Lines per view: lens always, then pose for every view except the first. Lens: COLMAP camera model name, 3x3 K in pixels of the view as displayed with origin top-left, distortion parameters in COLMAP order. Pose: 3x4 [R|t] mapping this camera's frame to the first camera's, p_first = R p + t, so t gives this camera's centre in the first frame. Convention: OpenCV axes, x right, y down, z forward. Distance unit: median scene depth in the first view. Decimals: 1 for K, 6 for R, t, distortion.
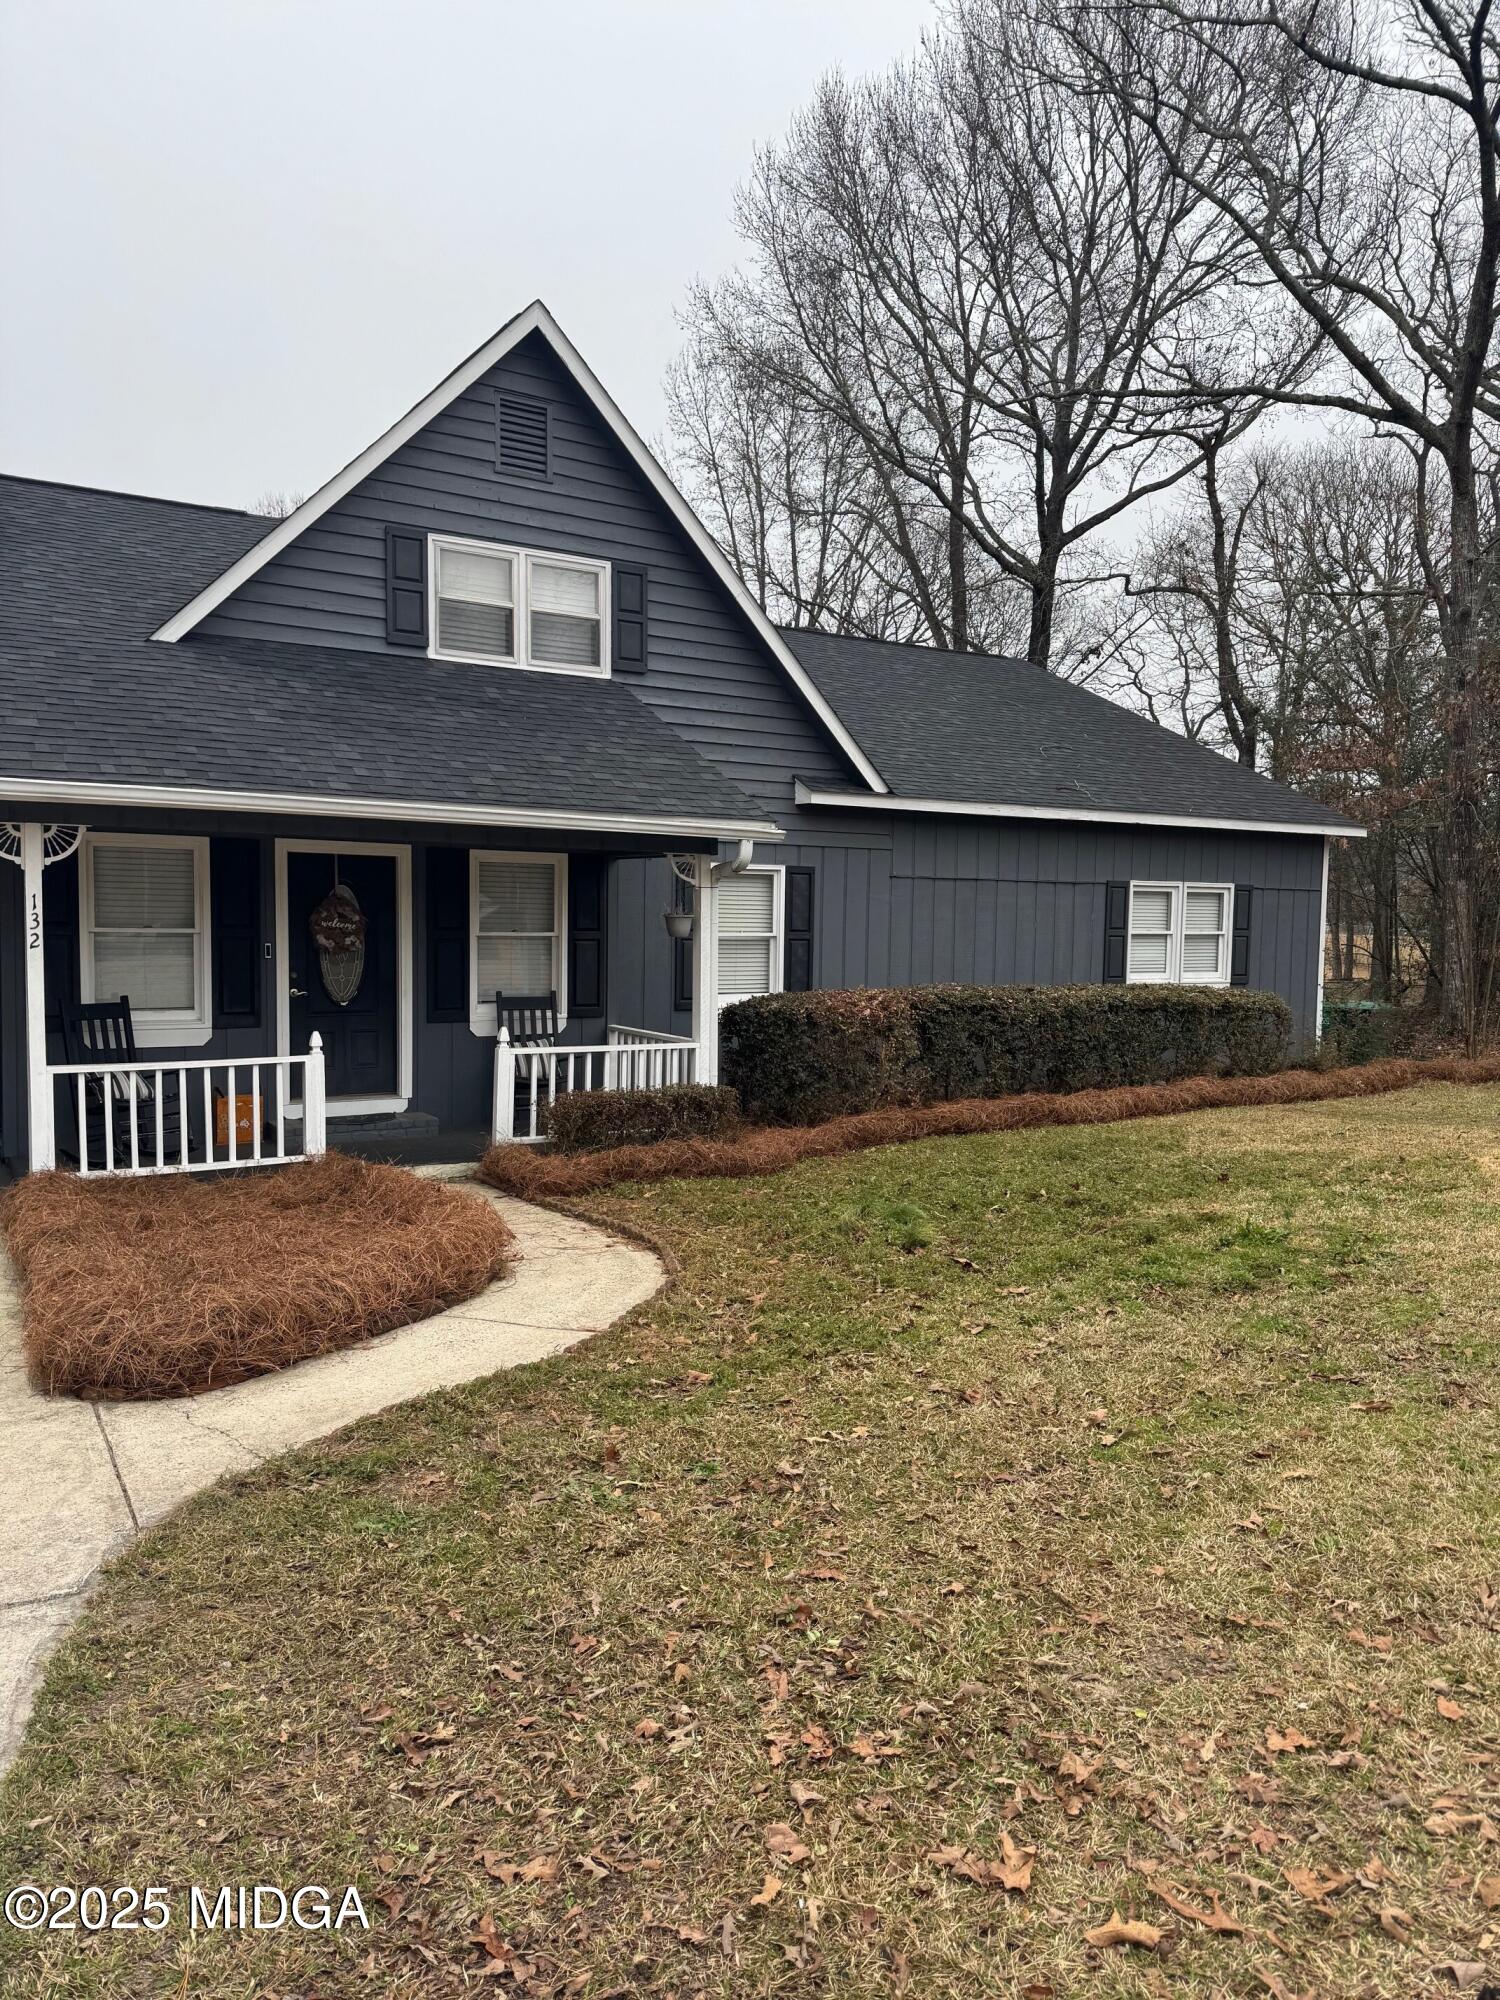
lens RADIAL K [[1407.5, 0, 758.9], [0, 1407.5, 1016.0], [0, 0, 1]] dist [0.168687, -0.358415]
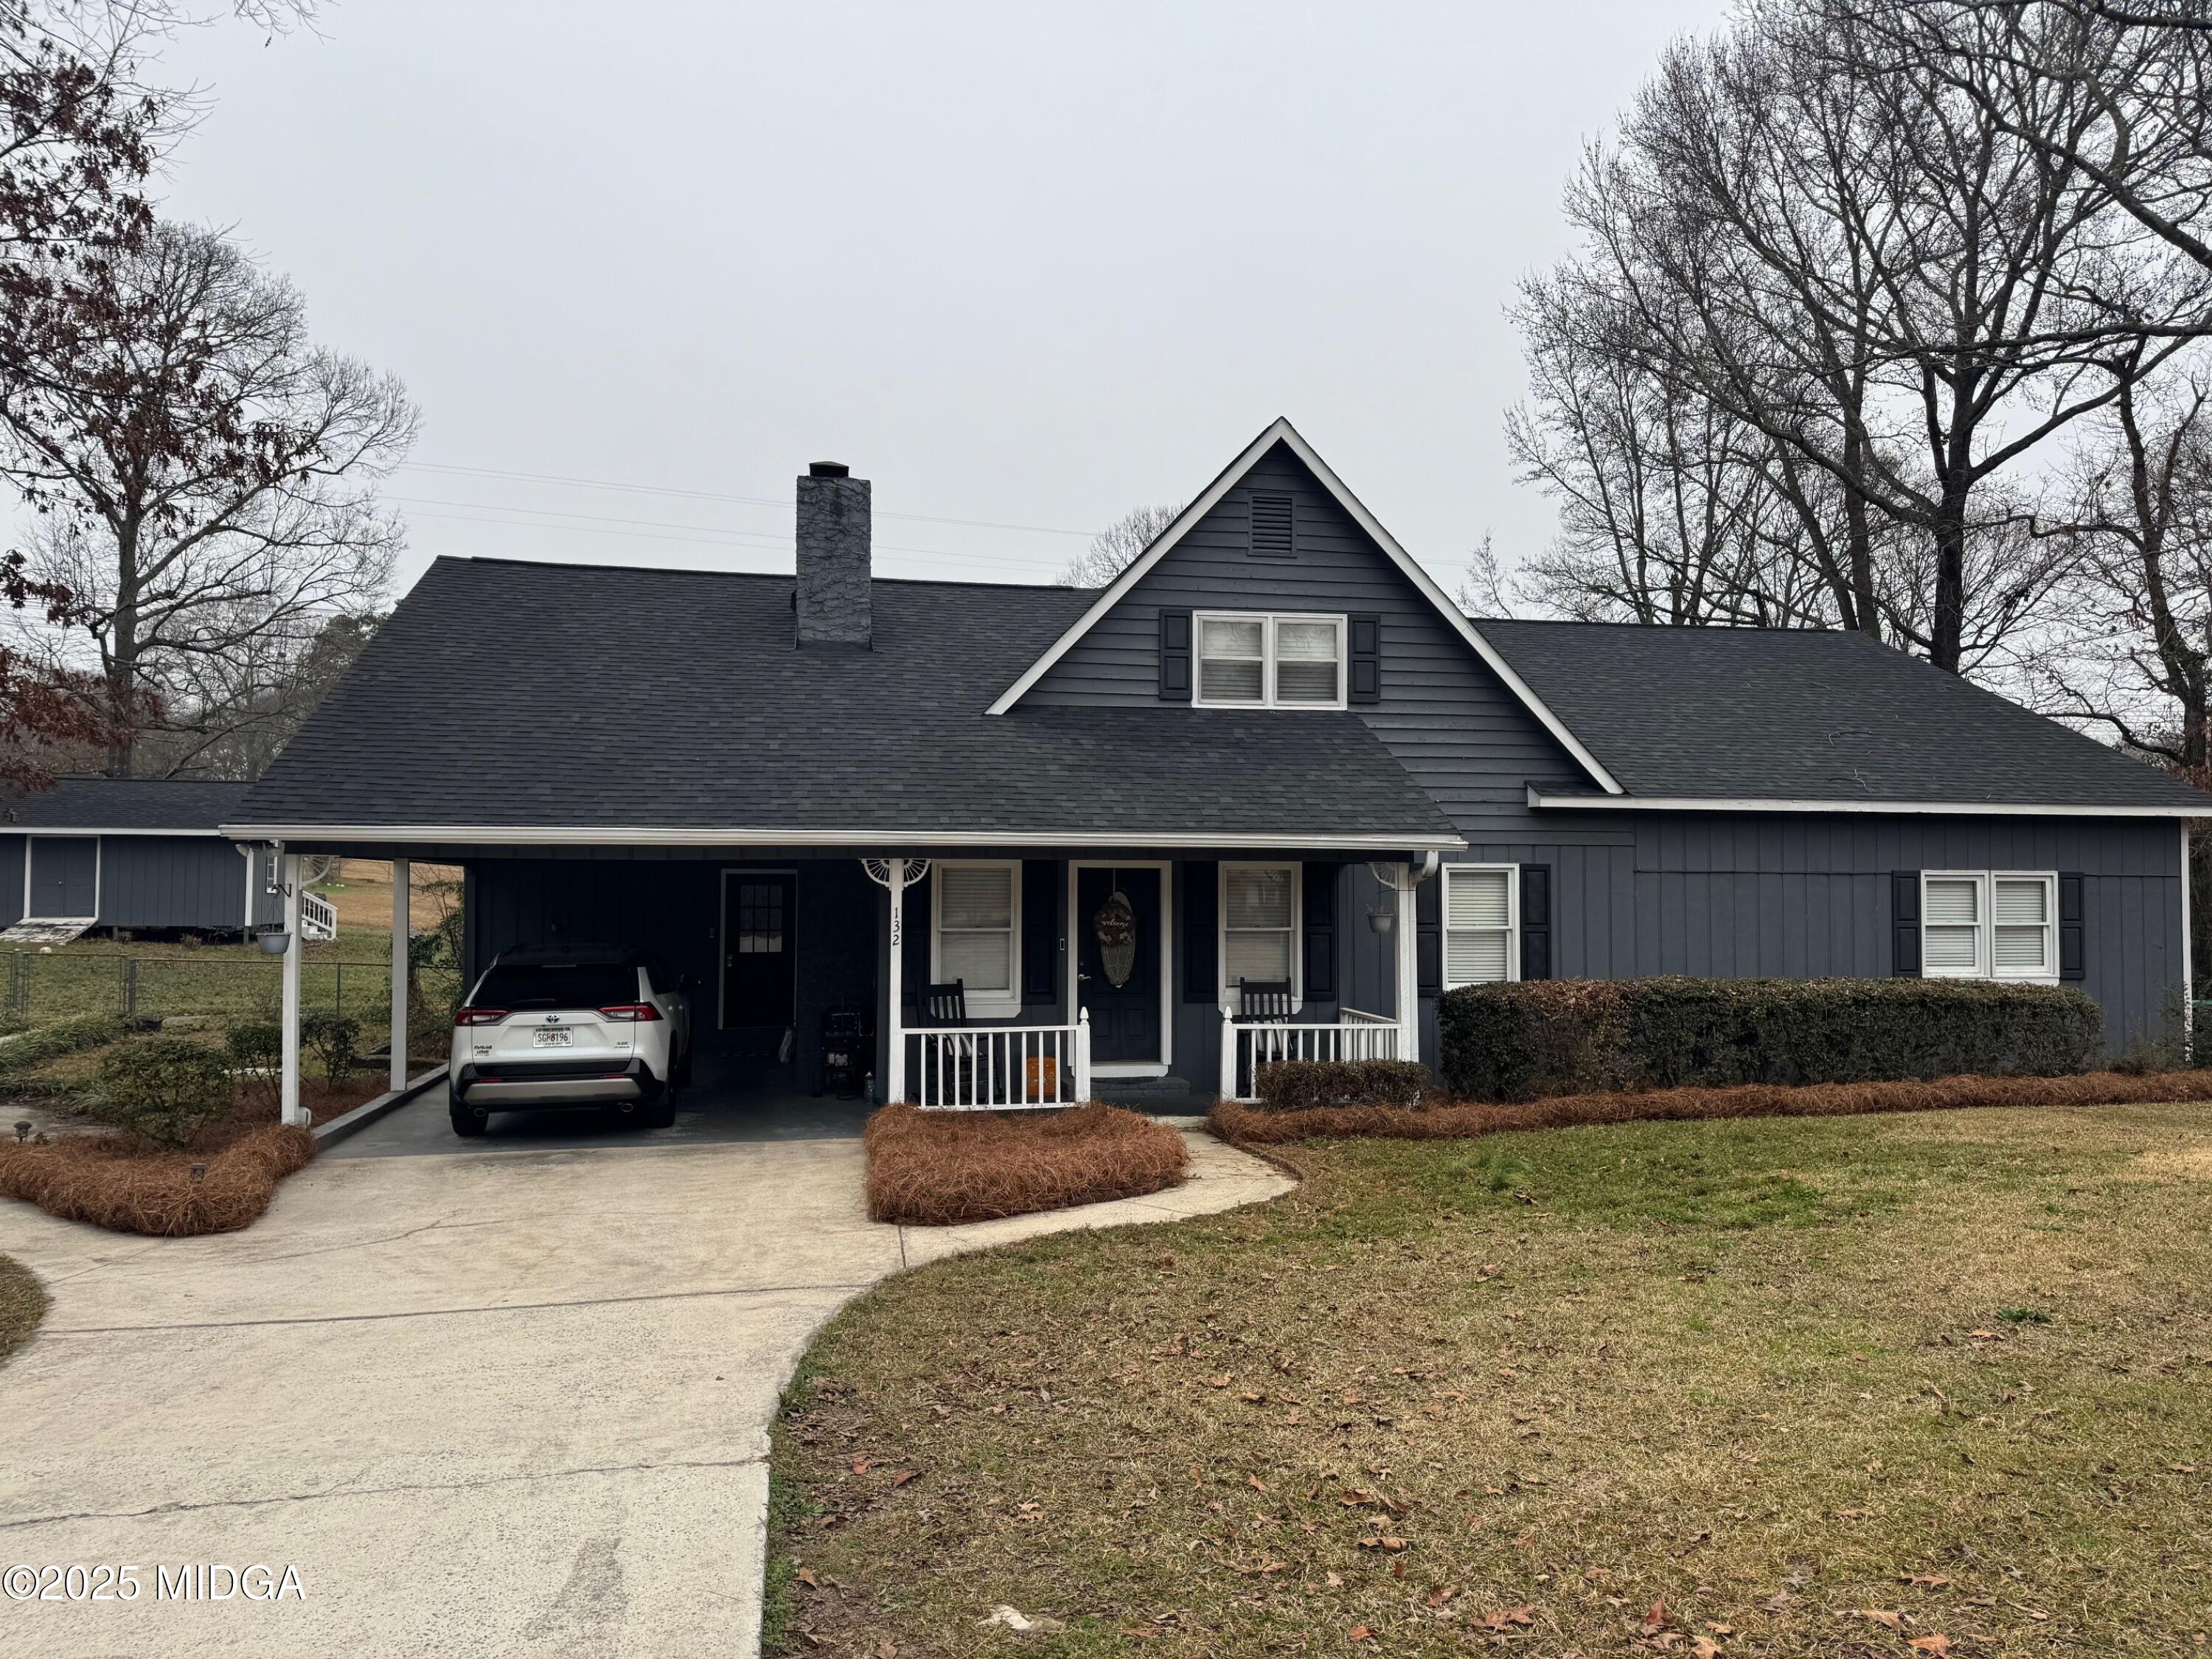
lens RADIAL K [[1683.7, 0, 1106.4], [0, 1683.7, 821.2], [0, 0, 1]] dist [0.092674, -0.135653]
pose [[0.929711, -0.024767, -0.367457, 0.229563], [-0.015395, 0.994251, -0.105966, 0.003695], [0.367969, 0.104175, 0.923984, -0.361535]]
